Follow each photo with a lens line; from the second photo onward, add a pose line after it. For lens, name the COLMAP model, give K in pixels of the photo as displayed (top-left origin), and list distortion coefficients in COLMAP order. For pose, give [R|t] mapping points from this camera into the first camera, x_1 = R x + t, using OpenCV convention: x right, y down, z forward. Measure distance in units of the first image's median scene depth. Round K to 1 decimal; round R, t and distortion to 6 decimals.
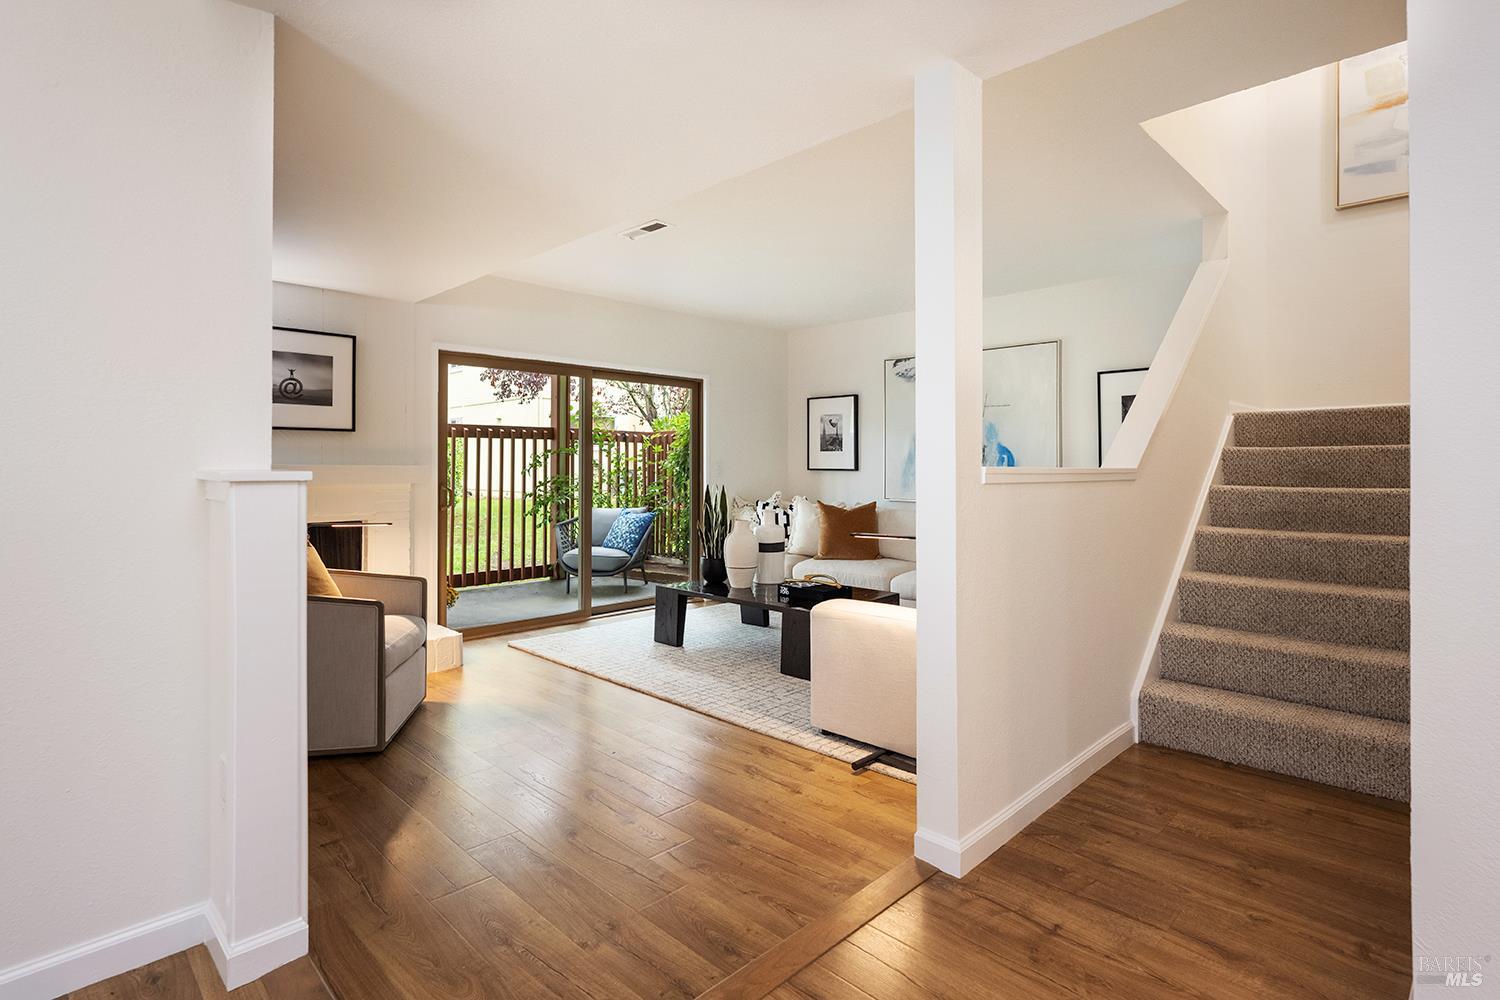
lens RADIAL K [[744.4, 0, 757.7], [0, 744.4, 457.7], [0, 0, 1]] dist [-0.001767, -0.000159]
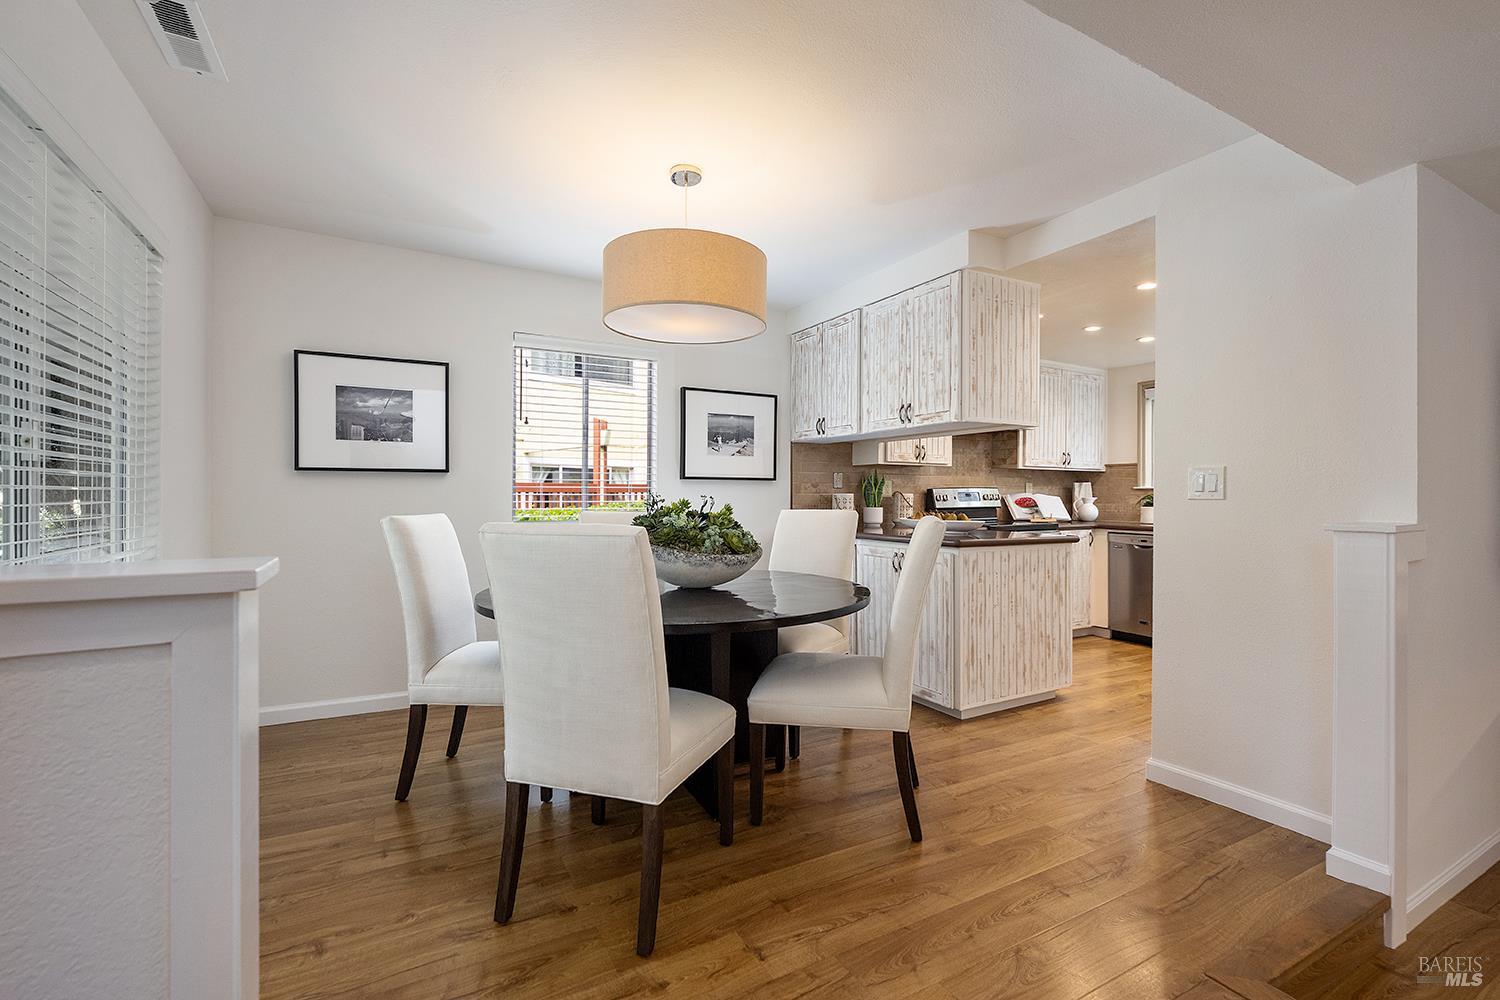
lens RADIAL K [[660.0, 0, 750.0], [0, 660.0, 500.0], [0, 0, 1]] dist [-0.002236, -0.000213]
pose [[-0.288075, 0.002394, -0.957605, 0.187593], [0.006680, 0.999978, 0.000491, -0.007805], [0.957585, -0.006255, -0.288084, 0.059352]]
